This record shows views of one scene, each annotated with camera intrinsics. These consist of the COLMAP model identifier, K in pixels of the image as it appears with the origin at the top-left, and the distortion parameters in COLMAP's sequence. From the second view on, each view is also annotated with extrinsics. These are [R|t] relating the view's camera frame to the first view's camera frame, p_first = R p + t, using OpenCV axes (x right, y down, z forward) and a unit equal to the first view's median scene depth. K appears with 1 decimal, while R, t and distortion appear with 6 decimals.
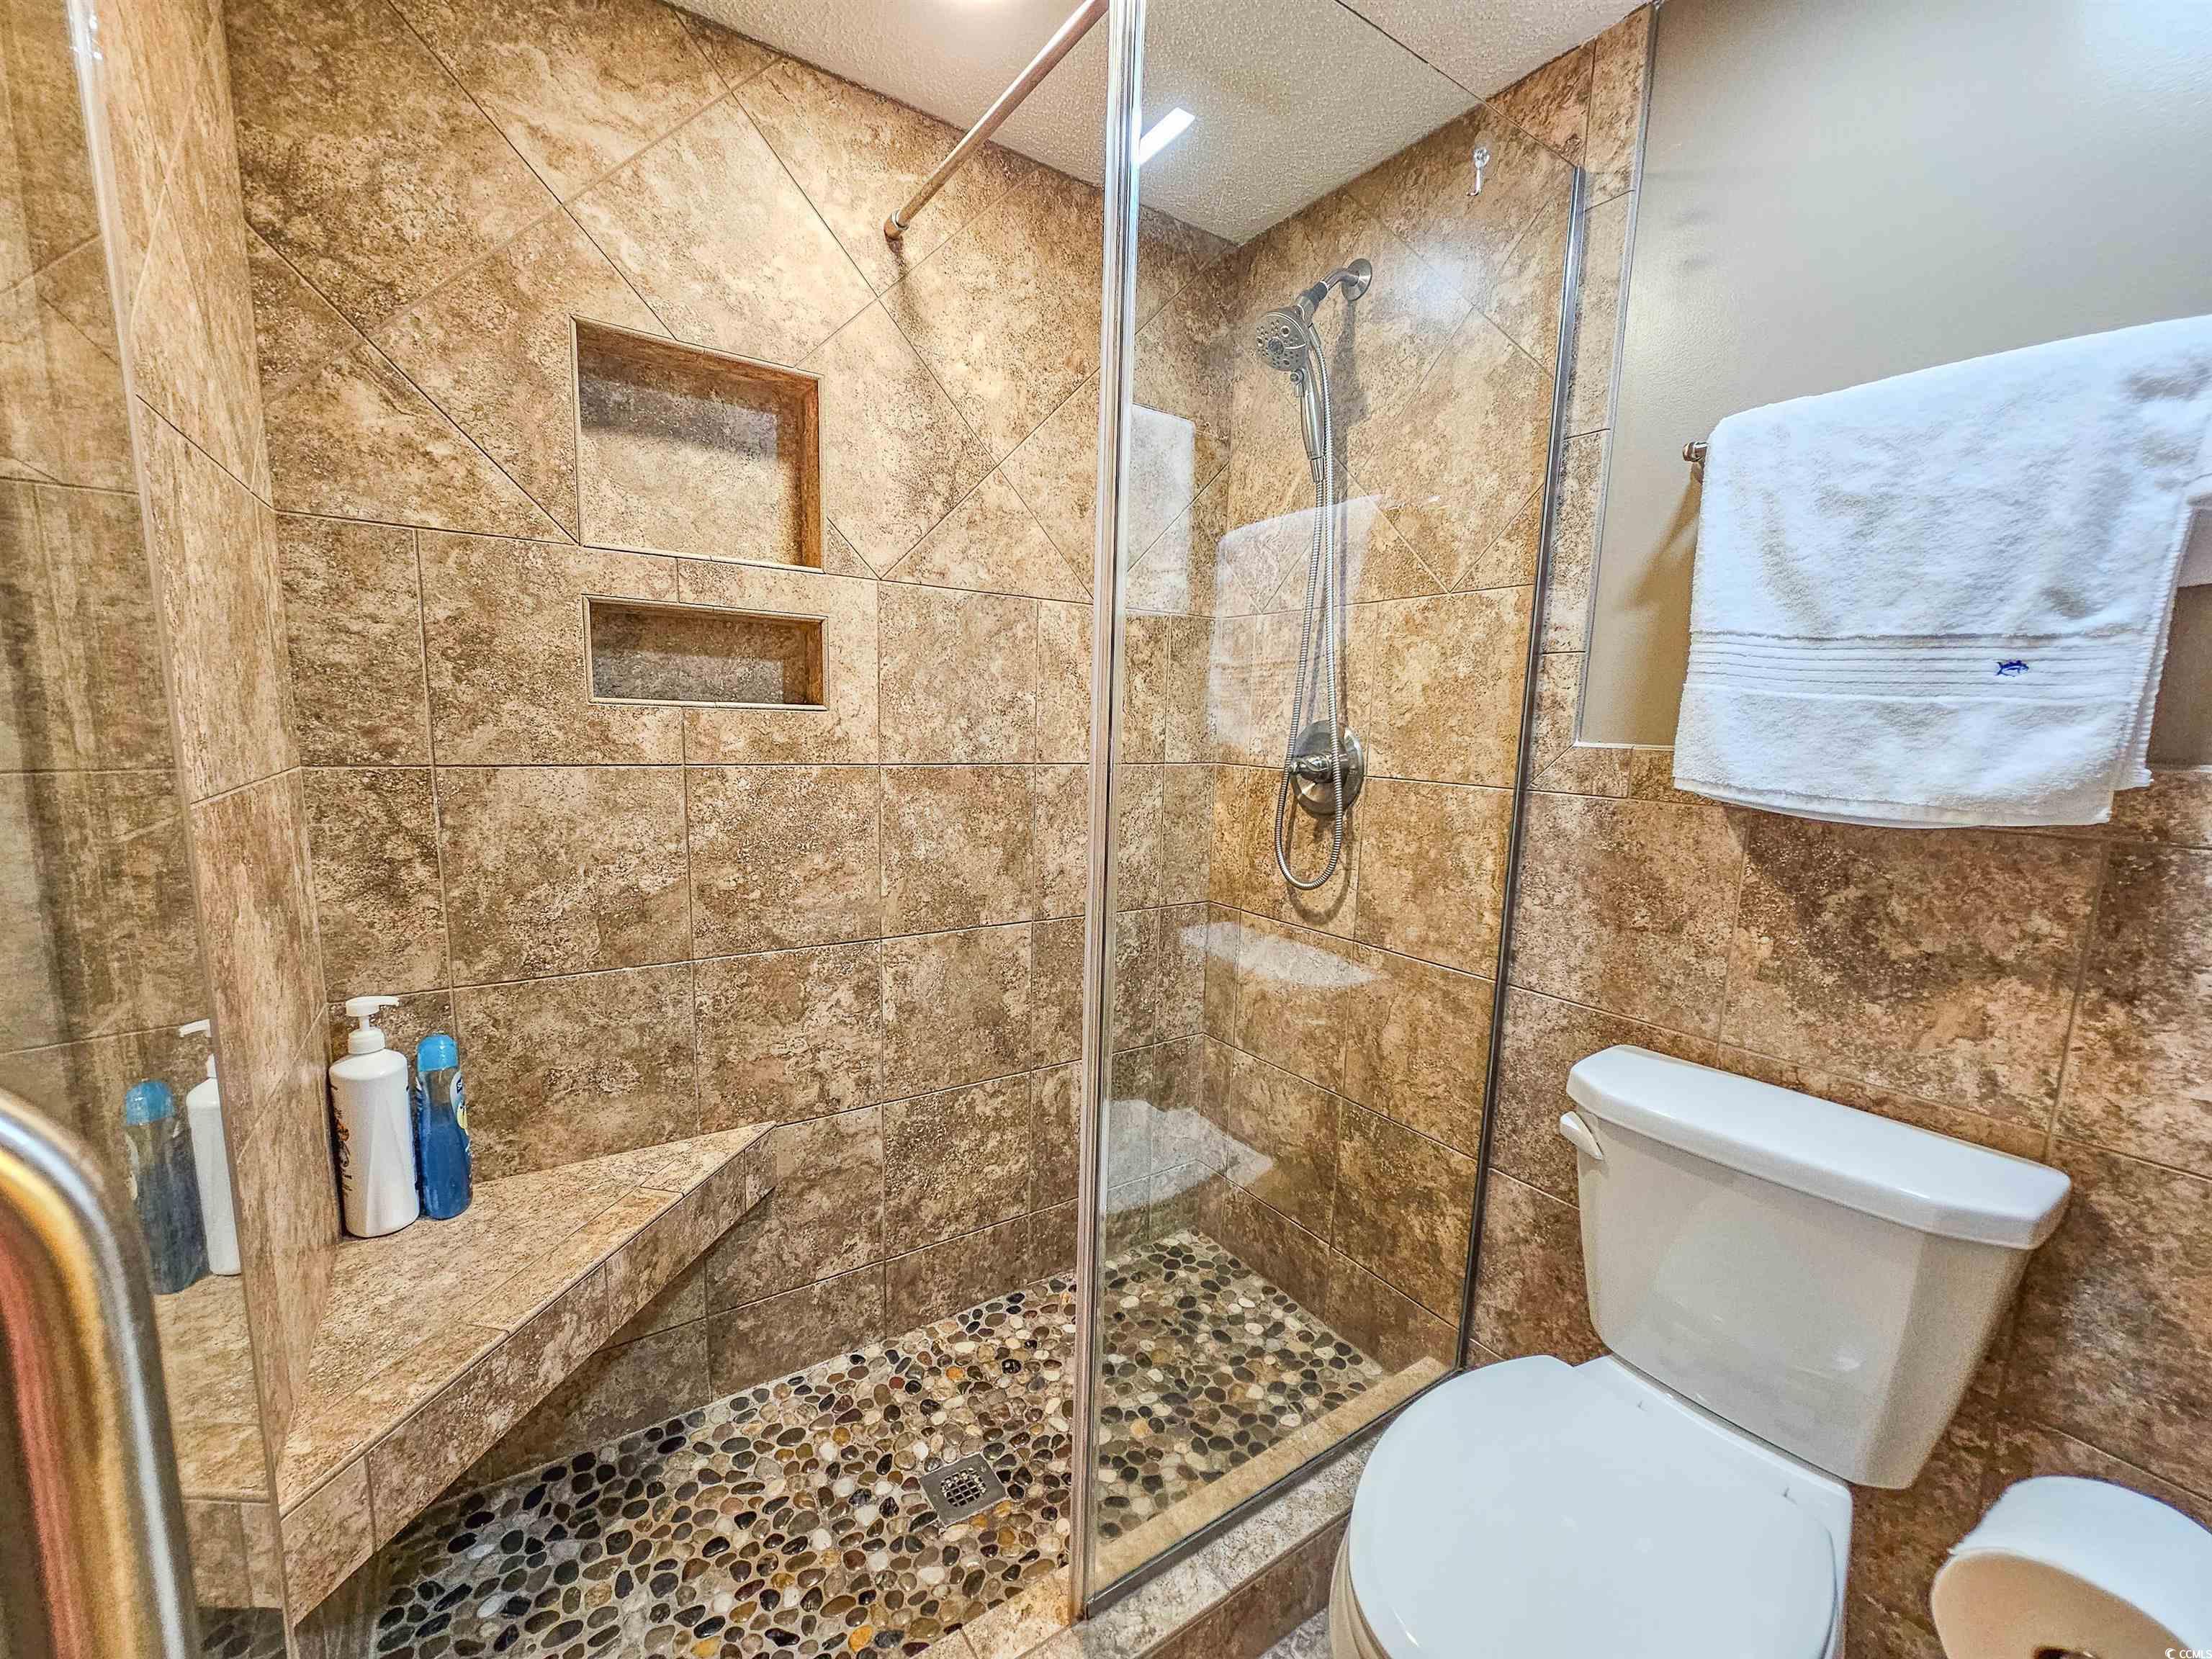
lens RADIAL K [[899.5, 0, 1116.6], [0, 899.5, 841.2], [0, 0, 1]] dist [-0.003844, 0.001397]
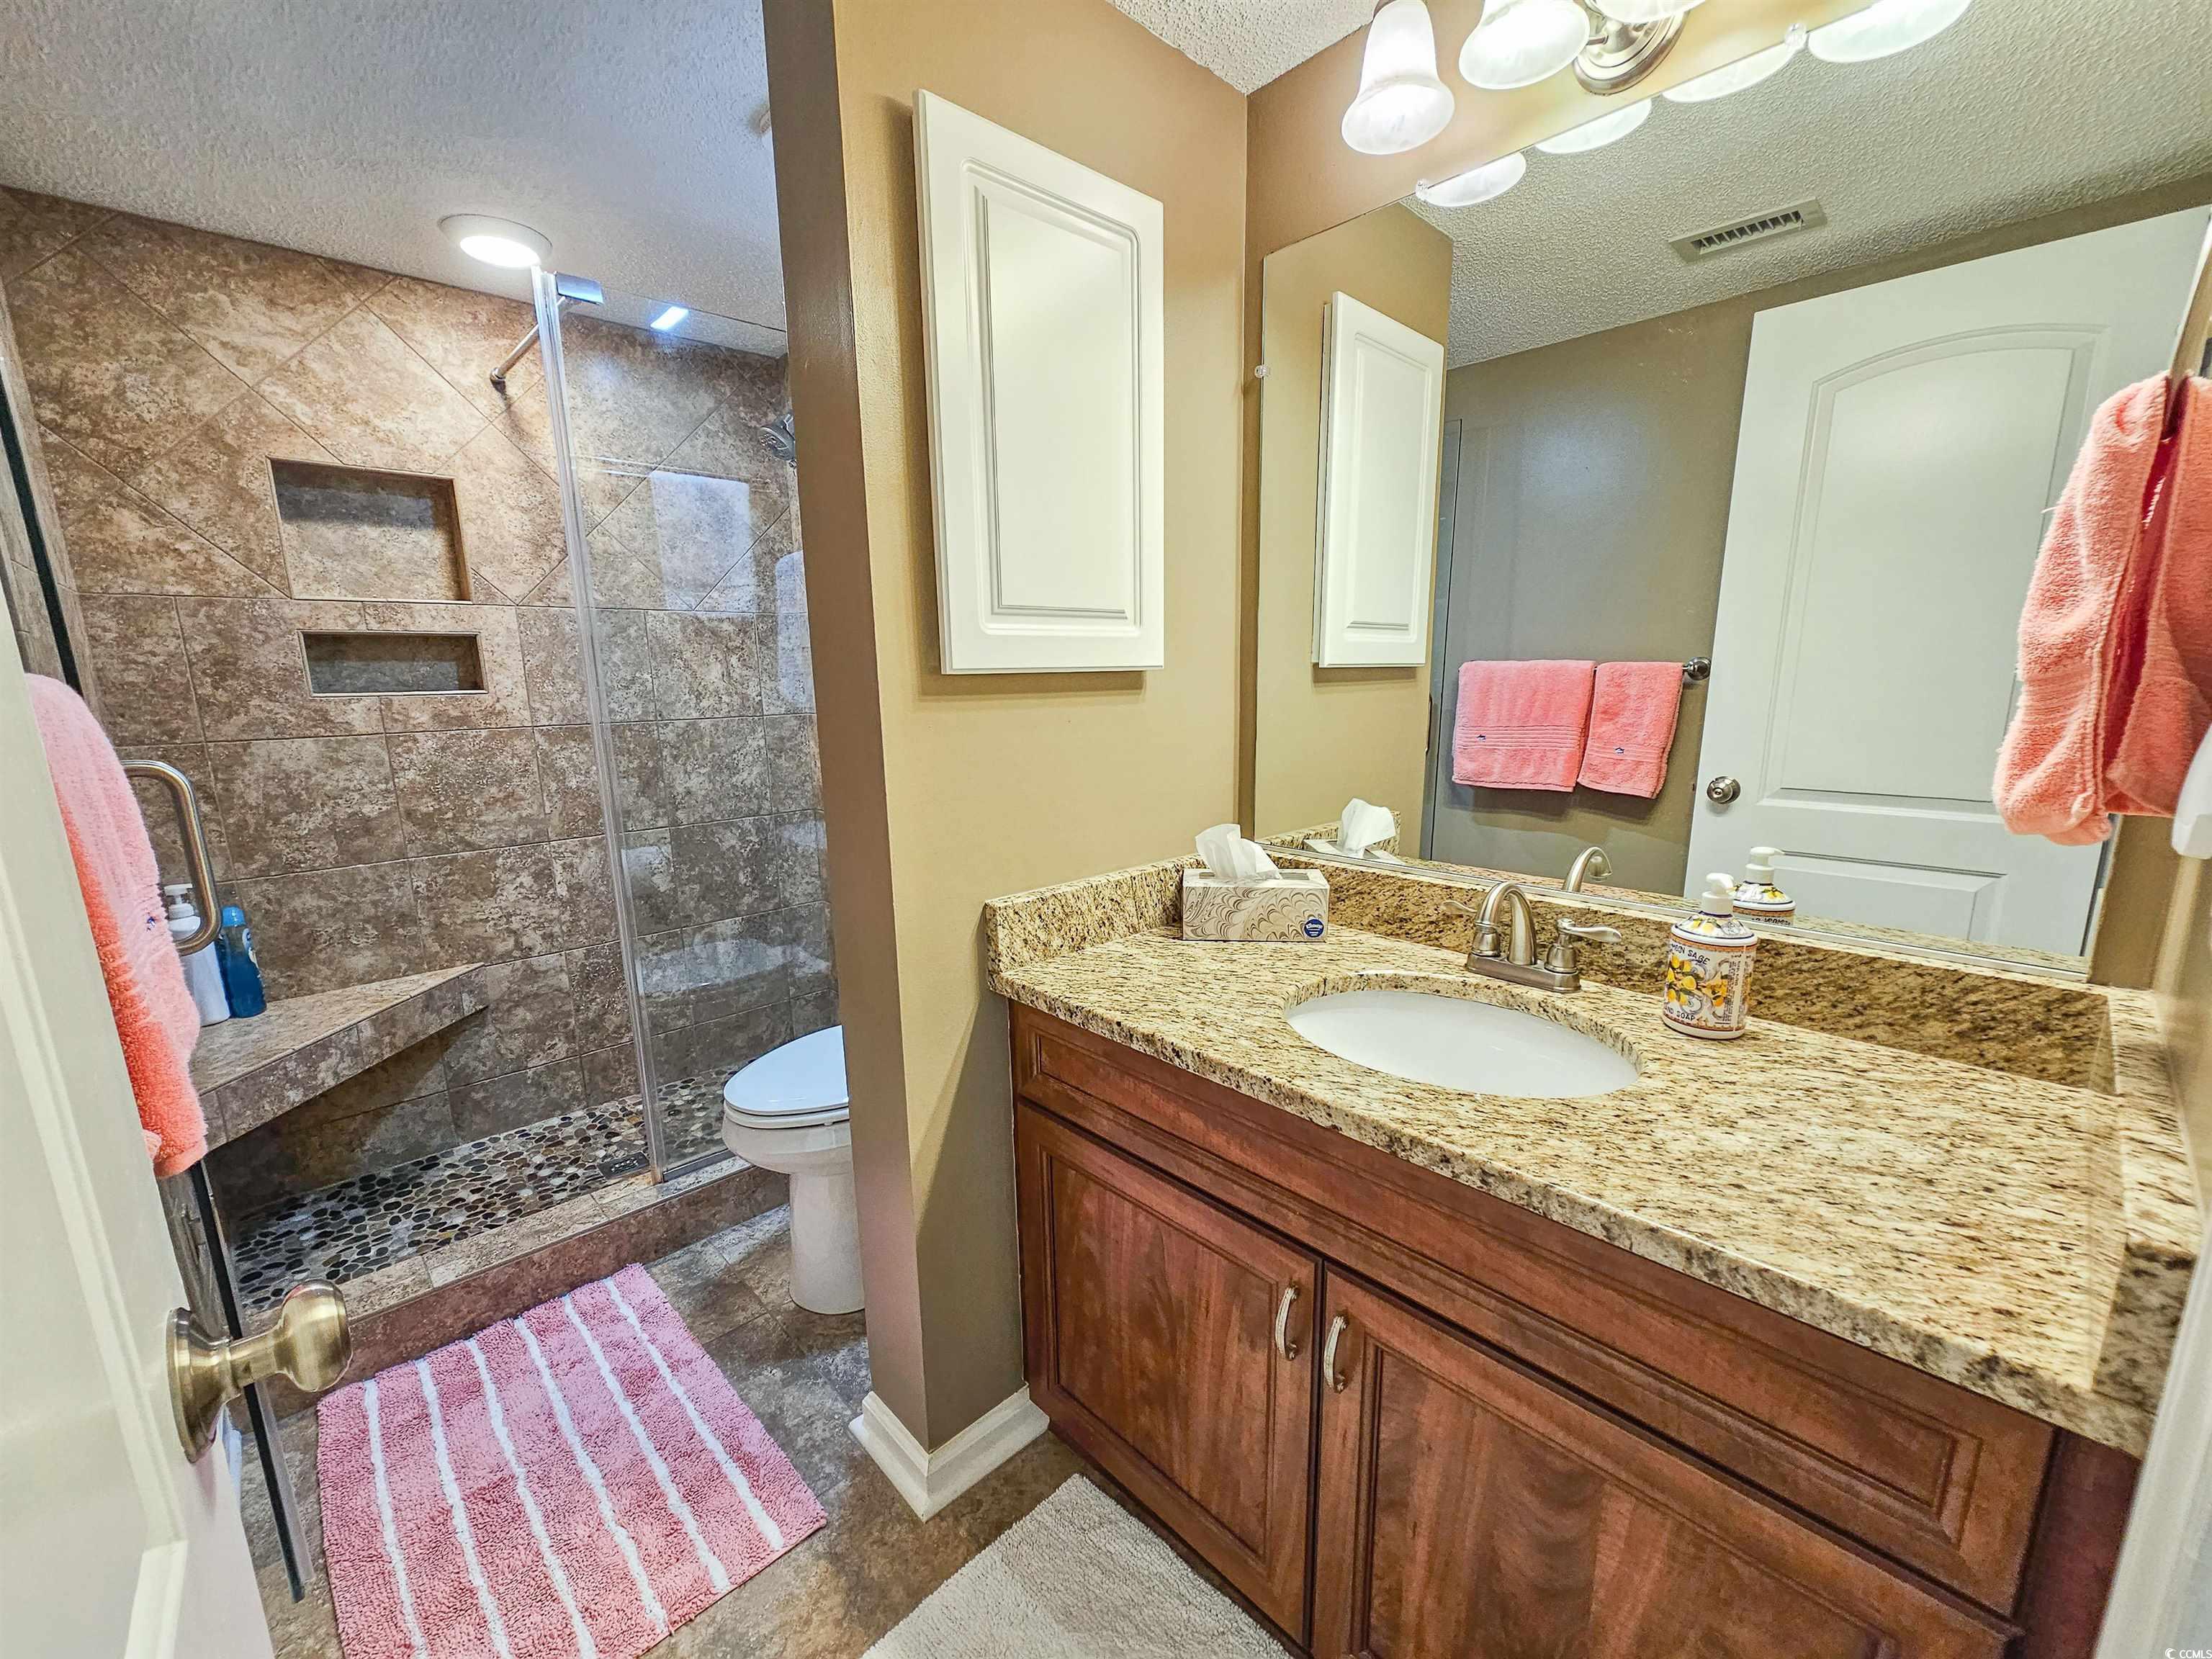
lens RADIAL K [[899.5, 0, 1114.7], [0, 899.5, 843.4], [0, 0, 1]] dist [-0.003844, 0.001397]
pose [[0.986502, -0.074613, 0.145760, 0.554409], [0.065972, 0.995815, 0.063249, 0.094329], [-0.149869, -0.052779, 0.987296, -0.778662]]
